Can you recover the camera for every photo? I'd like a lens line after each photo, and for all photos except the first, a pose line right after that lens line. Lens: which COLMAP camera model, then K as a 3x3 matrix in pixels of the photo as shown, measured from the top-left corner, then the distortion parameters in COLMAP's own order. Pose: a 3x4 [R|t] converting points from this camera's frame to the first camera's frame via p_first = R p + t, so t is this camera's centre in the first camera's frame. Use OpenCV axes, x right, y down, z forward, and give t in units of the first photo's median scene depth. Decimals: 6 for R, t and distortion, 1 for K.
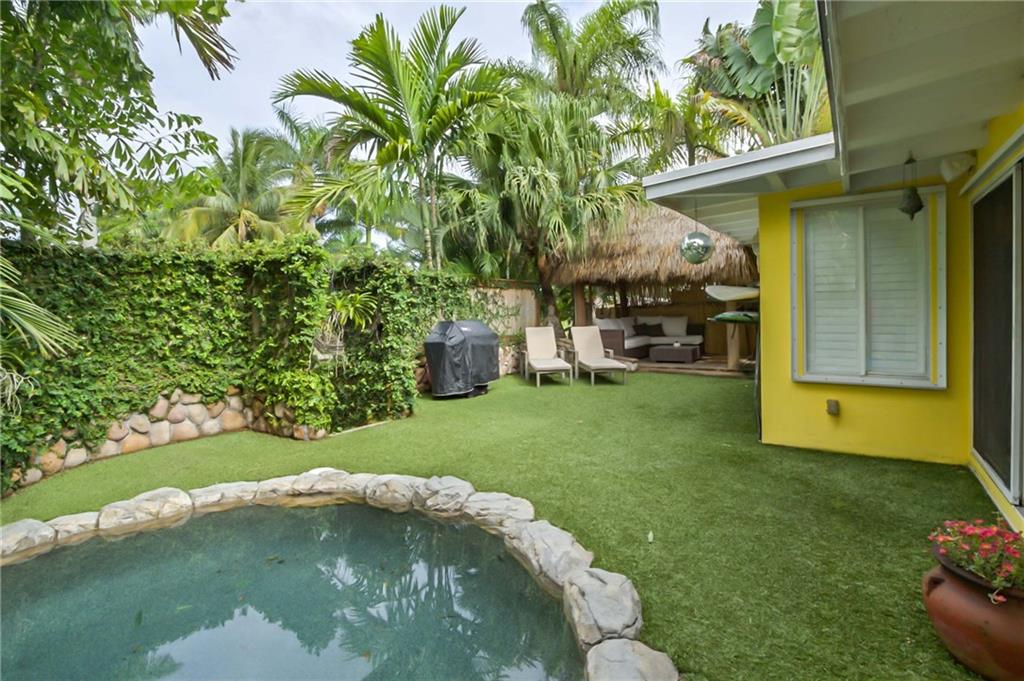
lens RADIAL K [[482.7, 0, 508.6], [0, 482.7, 333.3], [0, 0, 1]] dist [-0.015345, 0.001782]
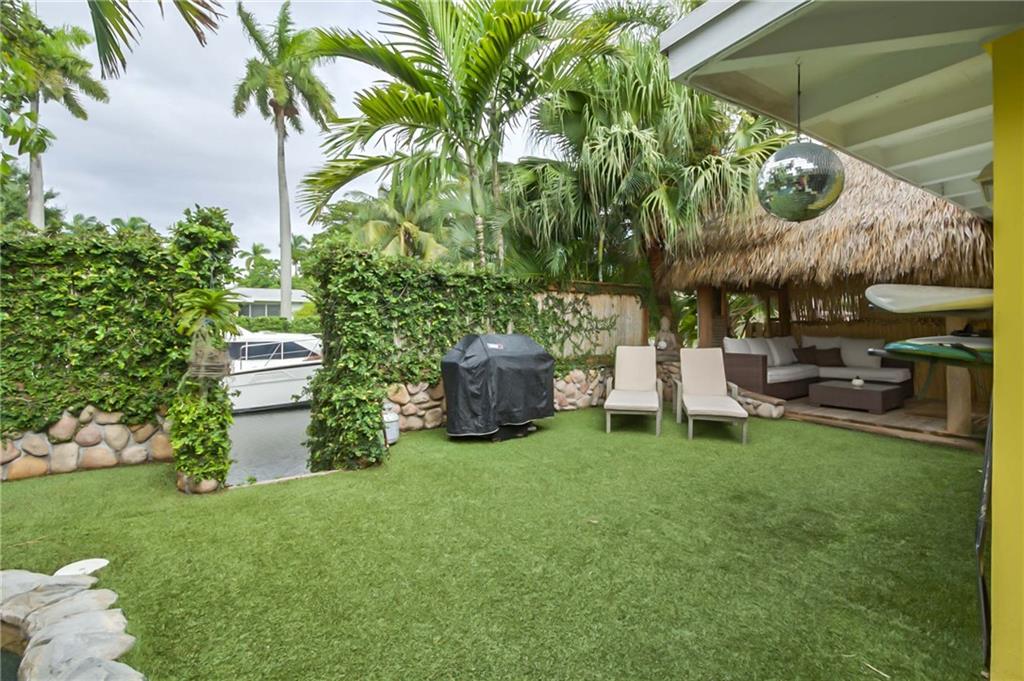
lens RADIAL K [[482.7, 0, 515.1], [0, 482.7, 330.9], [0, 0, 1]] dist [-0.015345, 0.001782]
pose [[0.939733, 0.033759, -0.340238, 0.169838], [-0.042950, 0.998887, -0.019516, -0.016938], [0.339200, 0.032953, 0.940137, 0.295169]]
